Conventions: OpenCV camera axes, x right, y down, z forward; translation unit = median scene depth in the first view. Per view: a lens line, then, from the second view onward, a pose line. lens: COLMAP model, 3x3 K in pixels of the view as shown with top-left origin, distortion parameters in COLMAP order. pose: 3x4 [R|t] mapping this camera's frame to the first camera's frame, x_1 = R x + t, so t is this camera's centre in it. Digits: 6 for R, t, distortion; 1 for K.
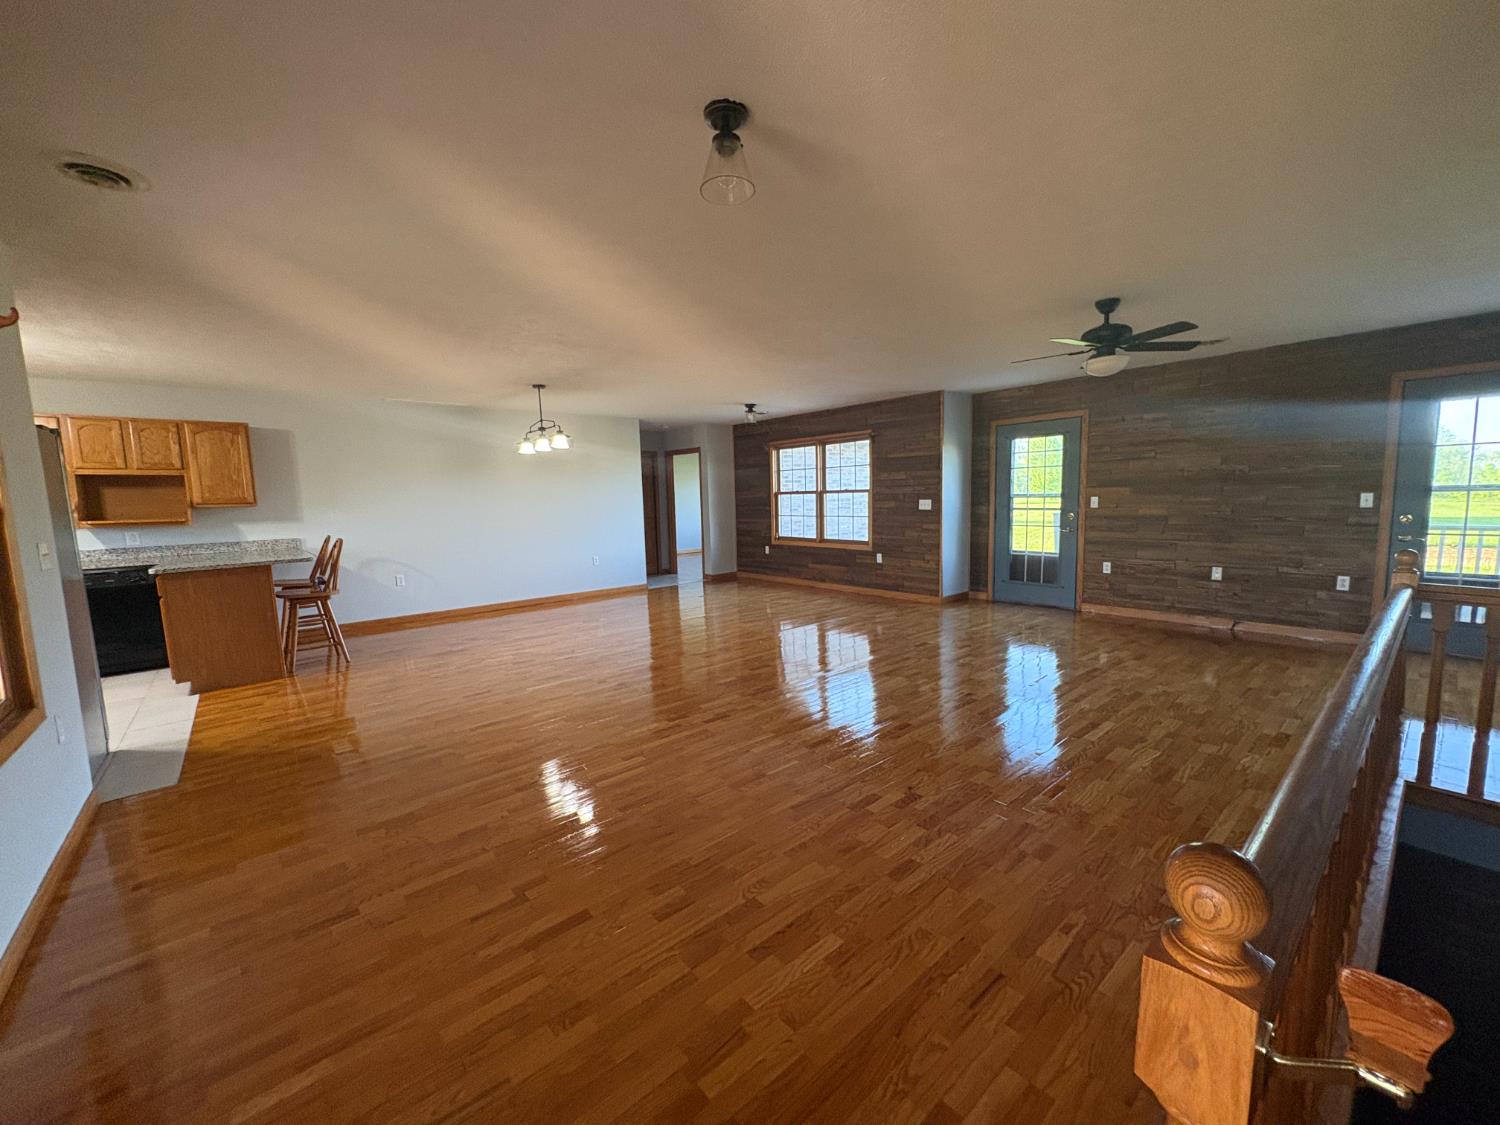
lens RADIAL K [[601.0, 0, 751.5], [0, 601.0, 560.4], [0, 0, 1]] dist [0.004706, -0.000388]
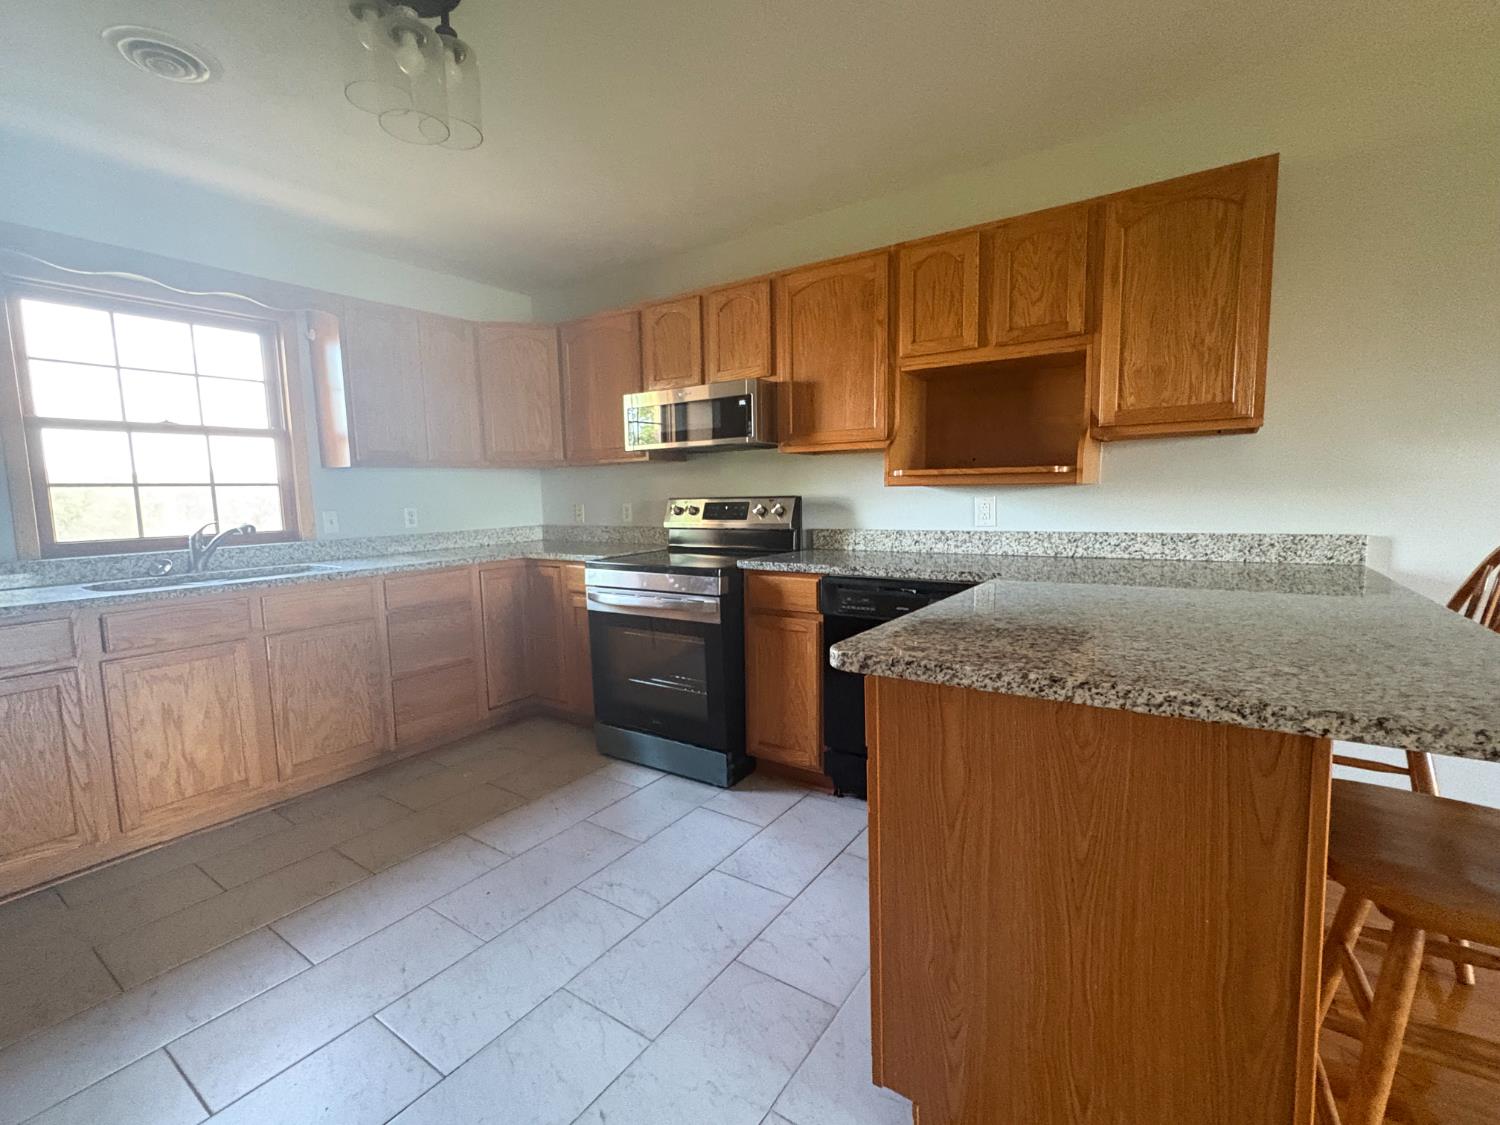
lens RADIAL K [[668.7, 0, 750.4], [0, 668.7, 559.7], [0, 0, 1]] dist [-0.001271, 0.000207]
pose [[0.267809, 0.120501, -0.955907, -0.581233], [-0.093846, 0.990693, 0.098594, -0.032984], [0.958891, 0.063304, 0.276625, 0.689785]]
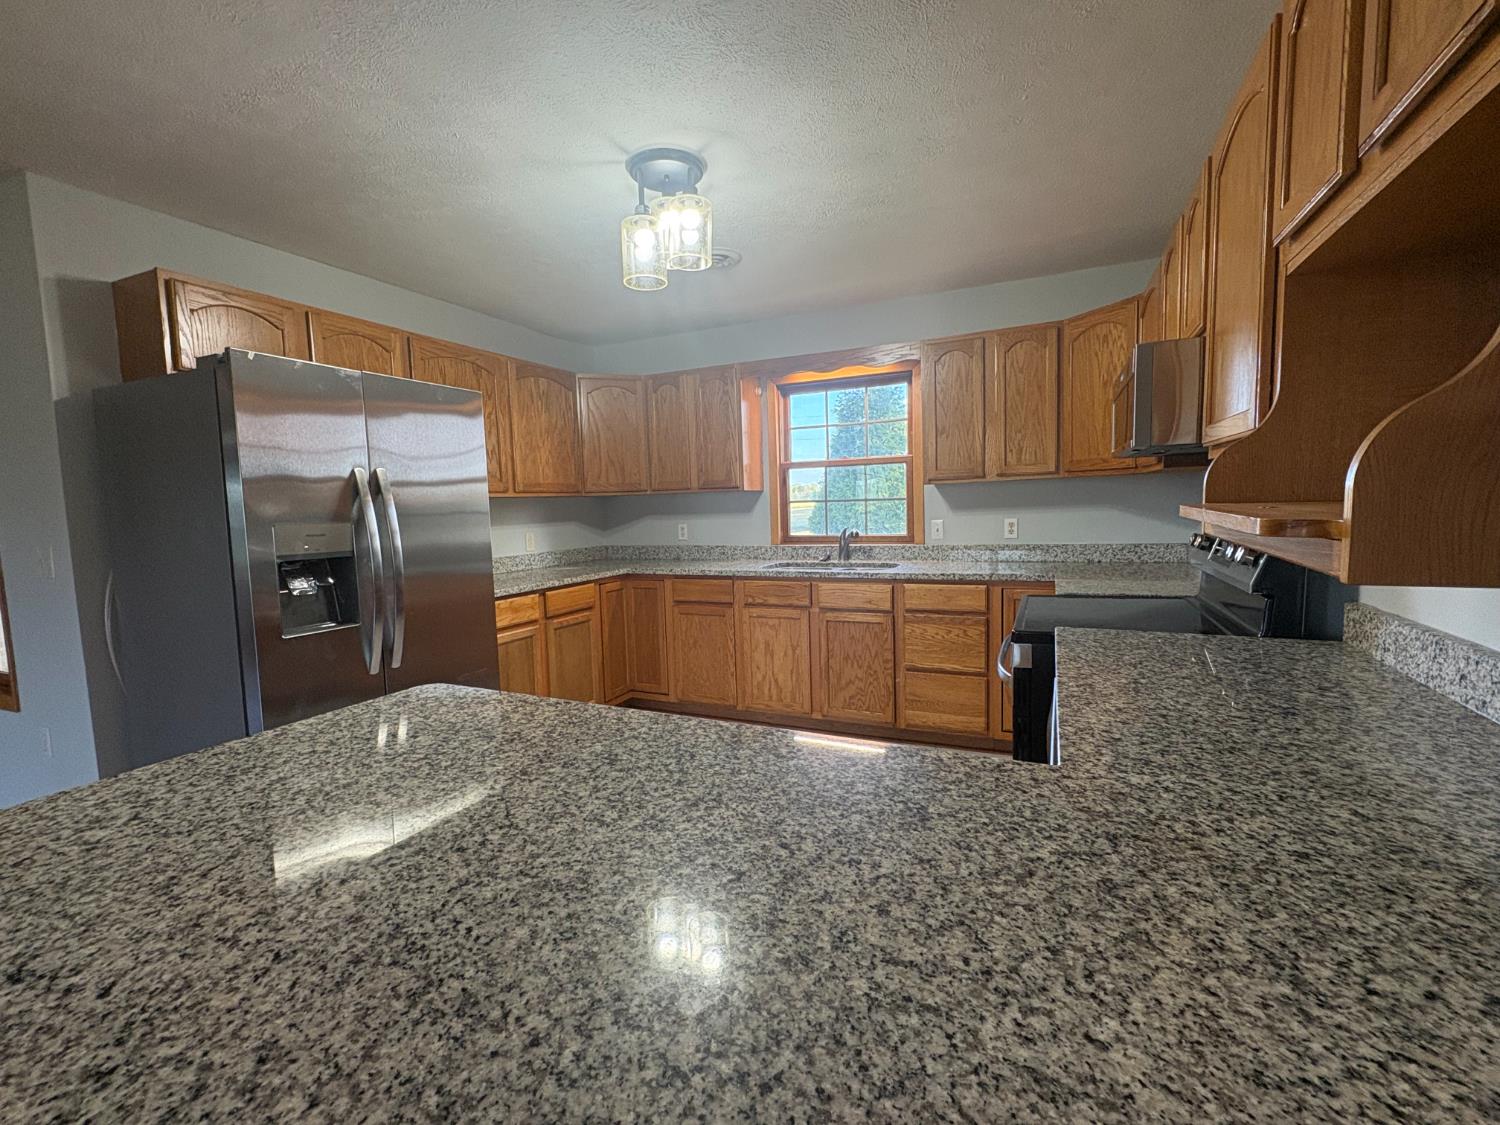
lens RADIAL K [[668.7, 0, 748.3], [0, 668.7, 561.4], [0, 0, 1]] dist [-0.001271, 0.000207]
pose [[-0.903991, 0.095715, -0.416700, -0.780485], [0.010411, 0.979258, 0.202348, -0.086585], [0.427425, 0.178583, -0.886237, 1.053805]]
